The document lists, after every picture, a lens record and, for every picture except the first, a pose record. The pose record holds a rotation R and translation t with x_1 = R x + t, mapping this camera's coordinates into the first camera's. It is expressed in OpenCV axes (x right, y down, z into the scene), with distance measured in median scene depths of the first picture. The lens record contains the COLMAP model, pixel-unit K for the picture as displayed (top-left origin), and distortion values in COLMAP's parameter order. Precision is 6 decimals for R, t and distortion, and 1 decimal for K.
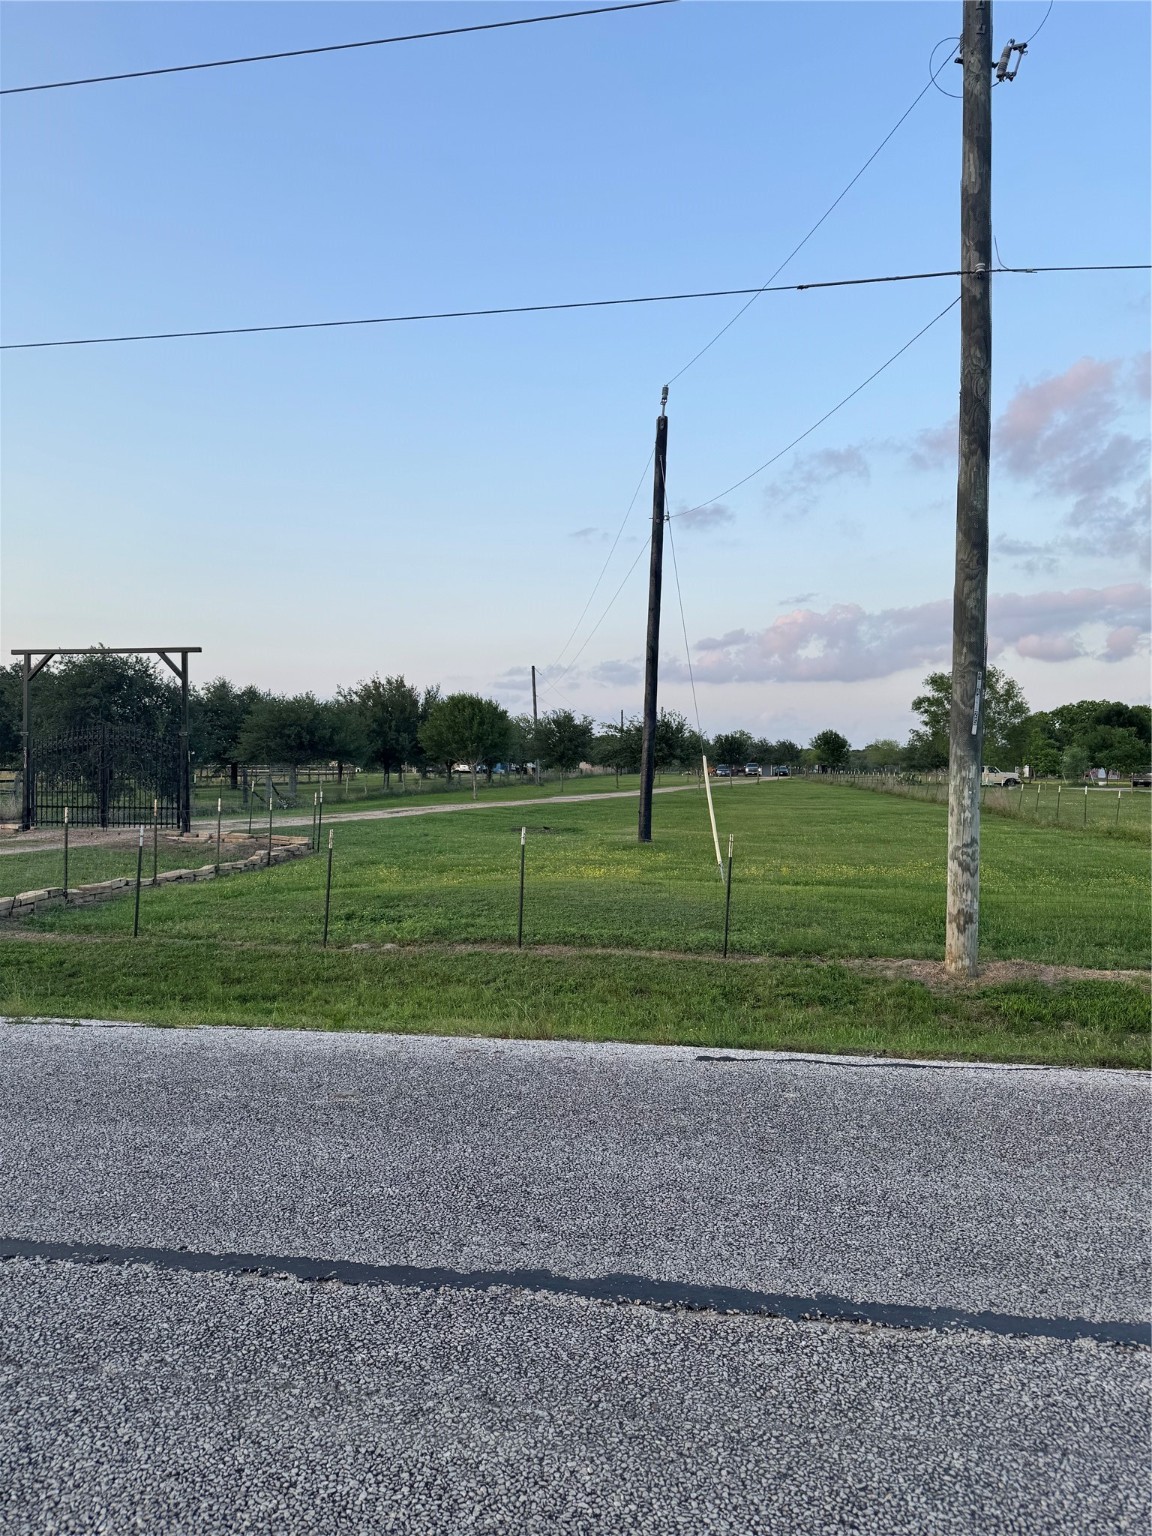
lens RADIAL K [[1069.3, 0, 576.0], [0, 1069.3, 768.0], [0, 0, 1]] dist [0.081444, -0.096434]
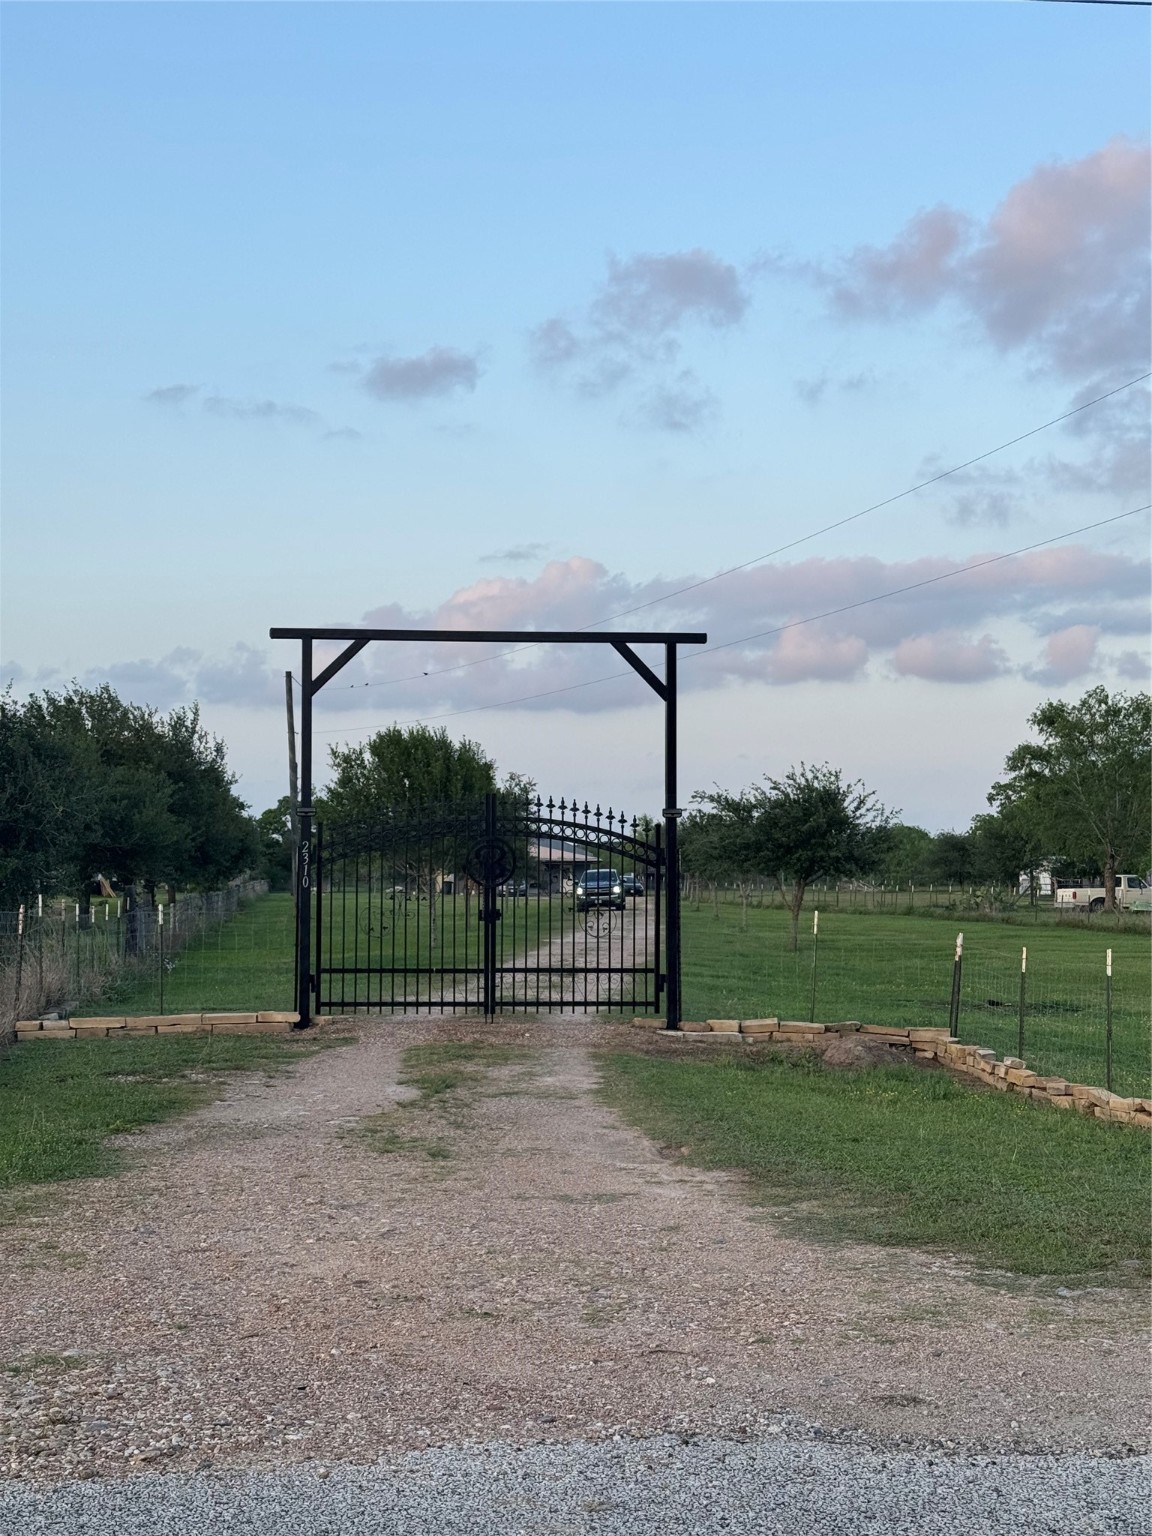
lens RADIAL K [[2128.3, 0, 576.0], [0, 2128.3, 768.0], [0, 0, 1]] dist [0.102870, -0.062746]
pose [[0.973505, 0.012107, 0.228344, -0.602222], [-0.001141, 0.998842, -0.048095, -0.004329], [-0.228662, 0.046560, 0.972392, 0.074966]]
